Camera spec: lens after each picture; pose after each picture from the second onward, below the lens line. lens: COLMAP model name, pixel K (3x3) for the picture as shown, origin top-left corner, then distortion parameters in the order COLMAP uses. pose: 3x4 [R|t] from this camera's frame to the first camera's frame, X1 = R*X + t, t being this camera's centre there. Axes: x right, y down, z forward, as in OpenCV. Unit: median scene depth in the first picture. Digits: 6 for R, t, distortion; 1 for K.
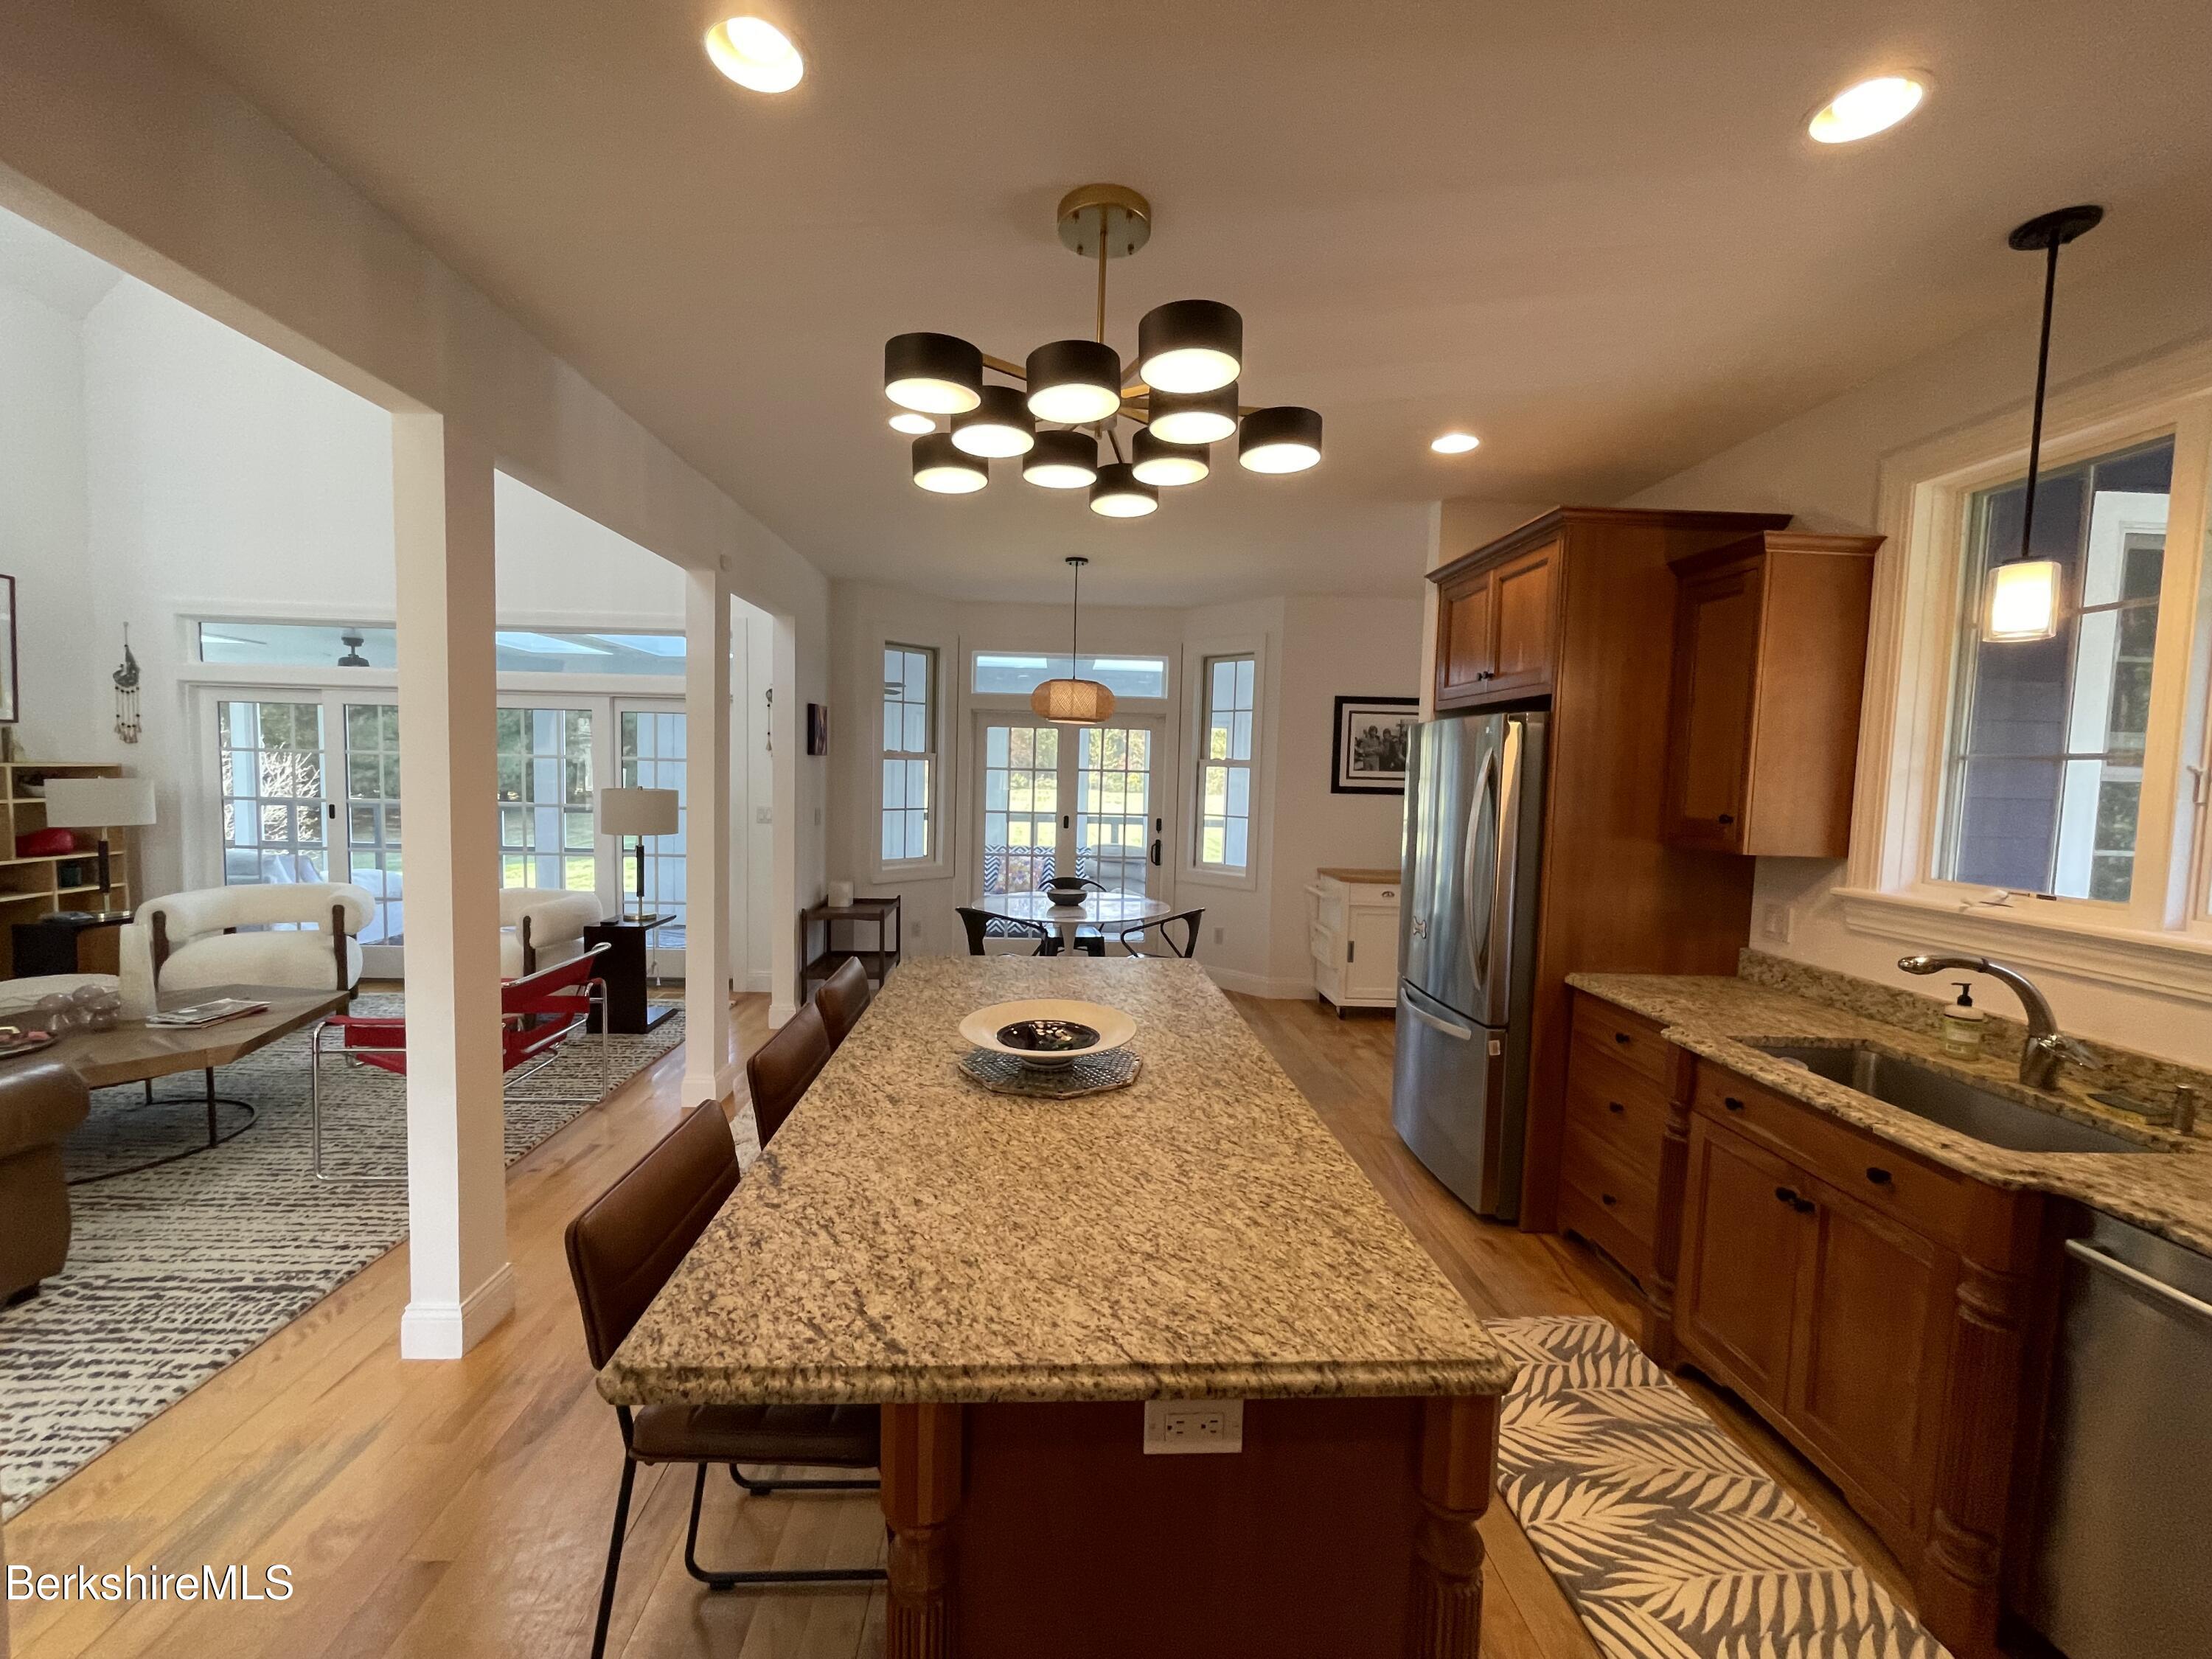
lens RADIAL K [[904.2, 0, 1091.9], [0, 904.2, 827.7], [0, 0, 1]] dist [-0.001480, -0.000093]
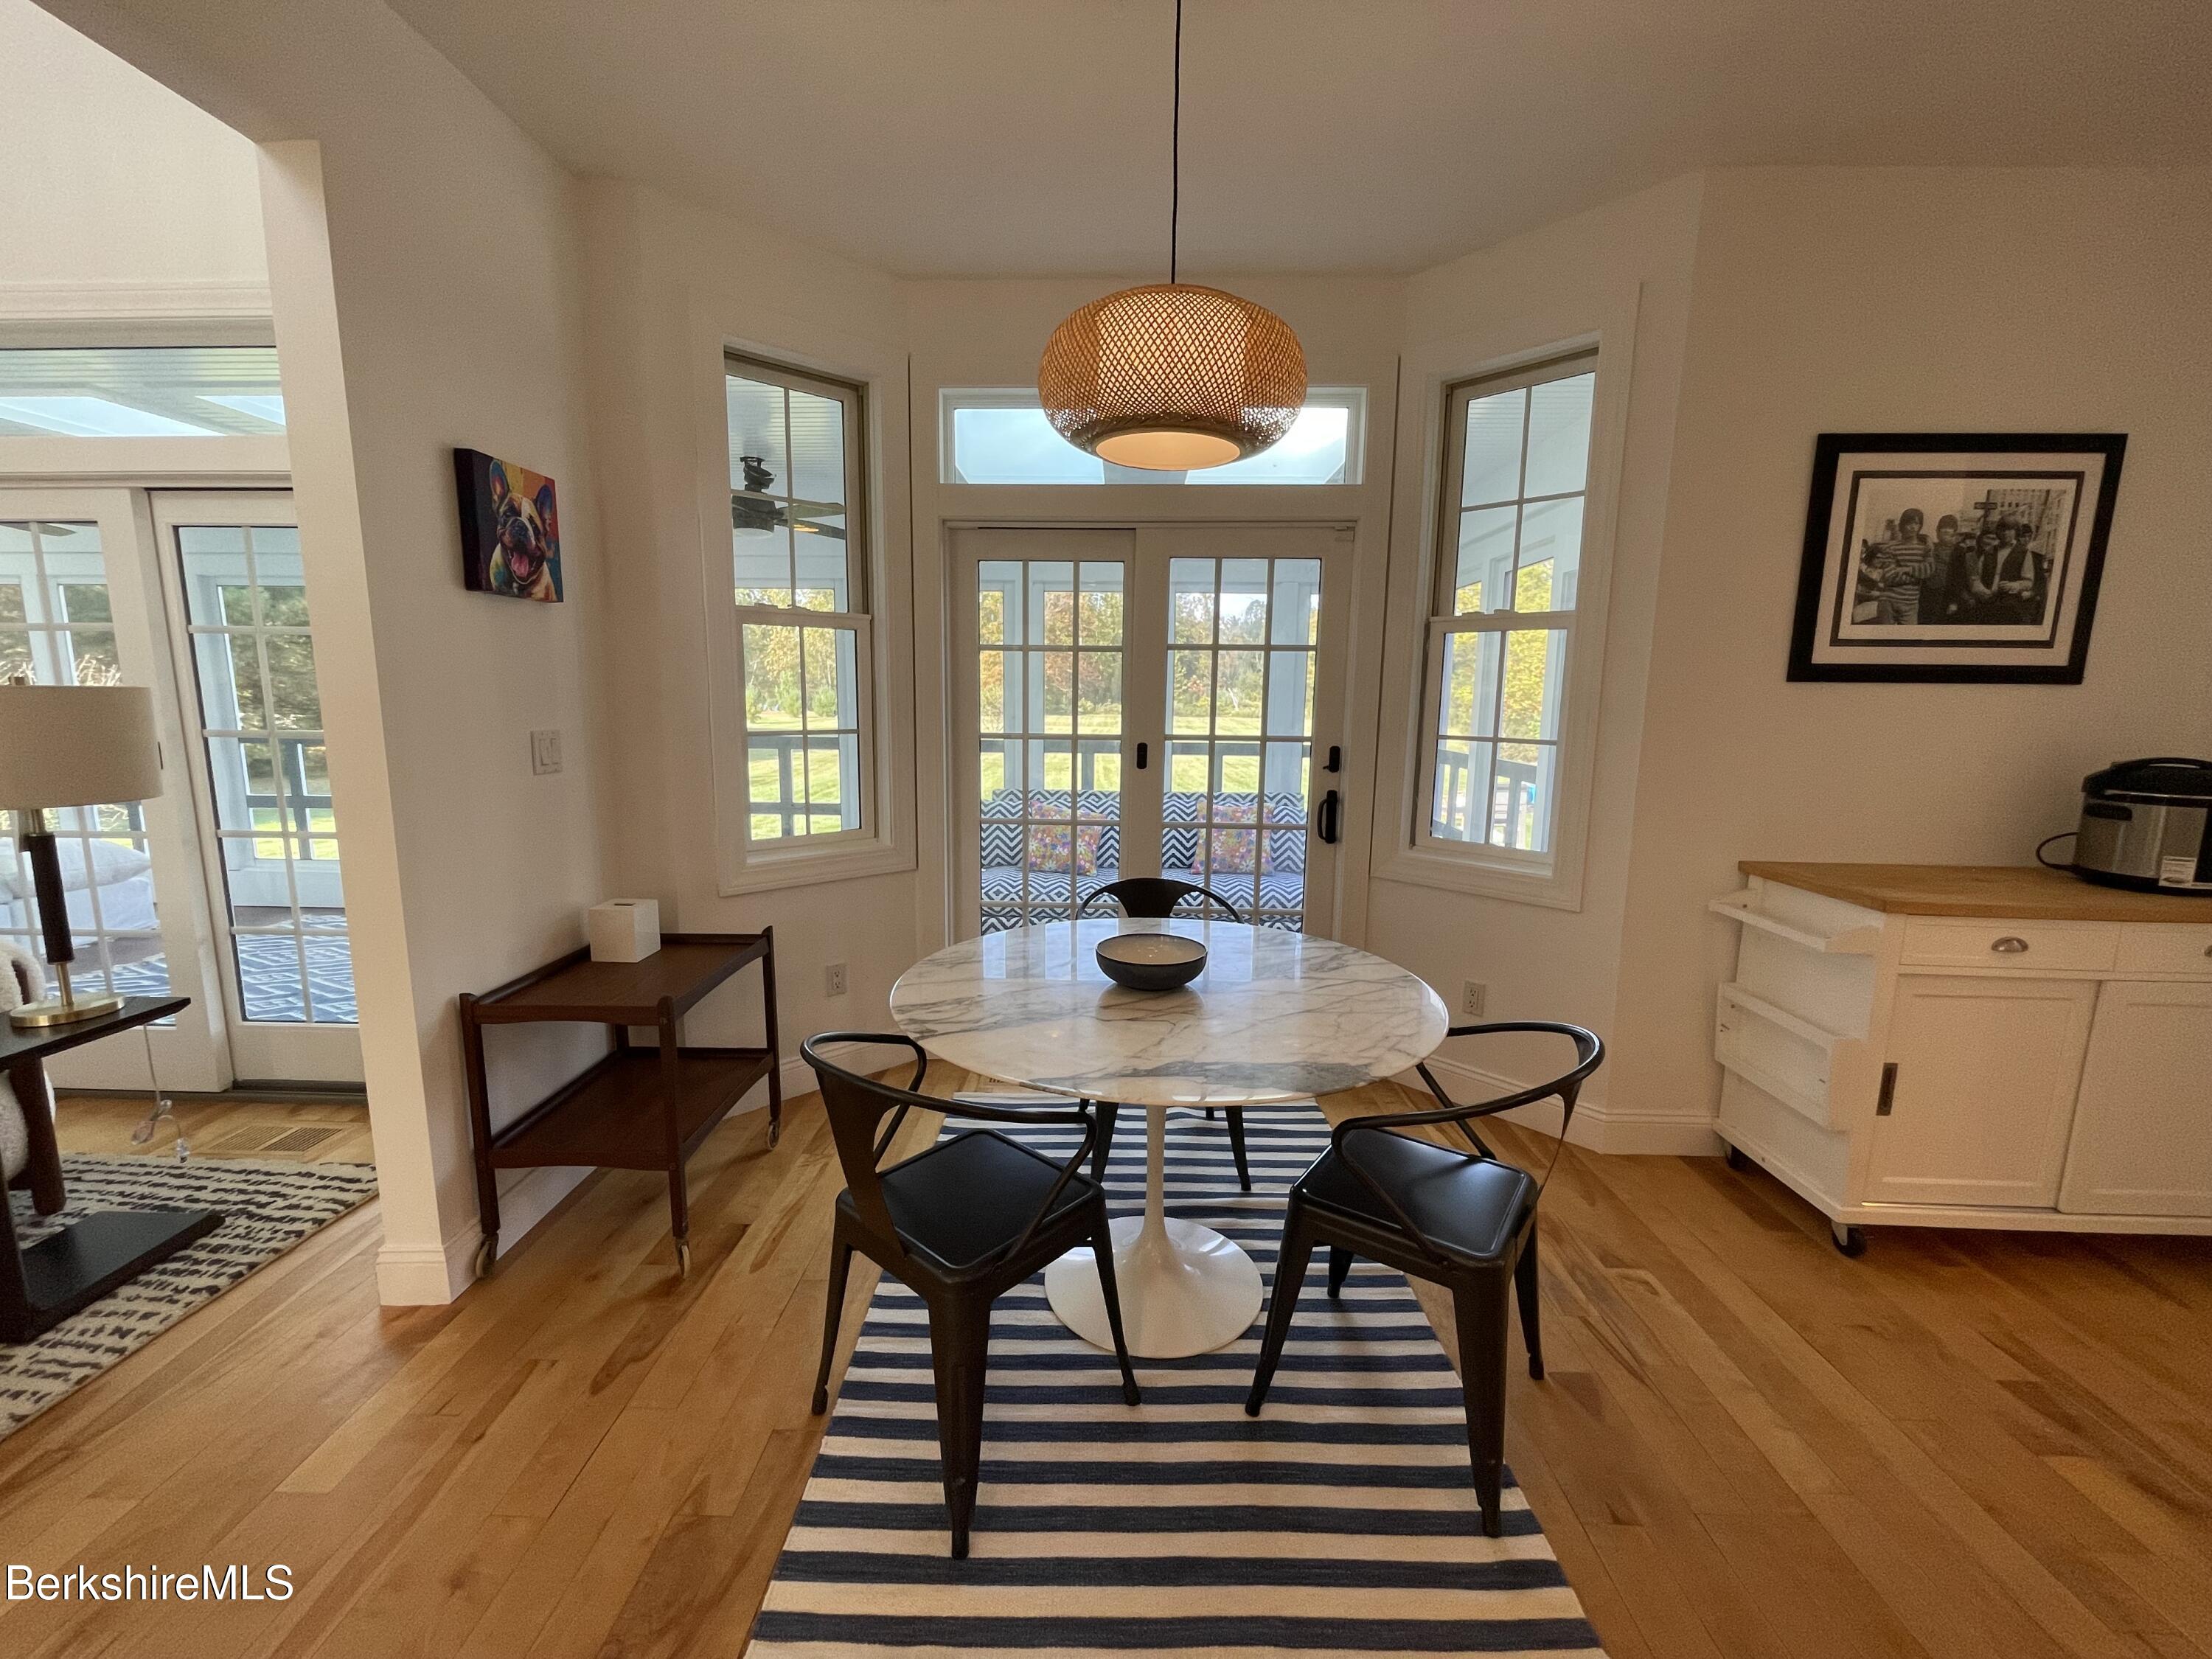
lens RADIAL K [[889.8, 0, 1107.8], [0, 889.8, 822.6], [0, 0, 1]] dist [0.030643, -0.012890]
pose [[0.998313, -0.004705, -0.057874, -0.022511], [0.009490, 0.996530, 0.082687, -0.011754], [0.057284, -0.083097, 0.994894, 0.605596]]
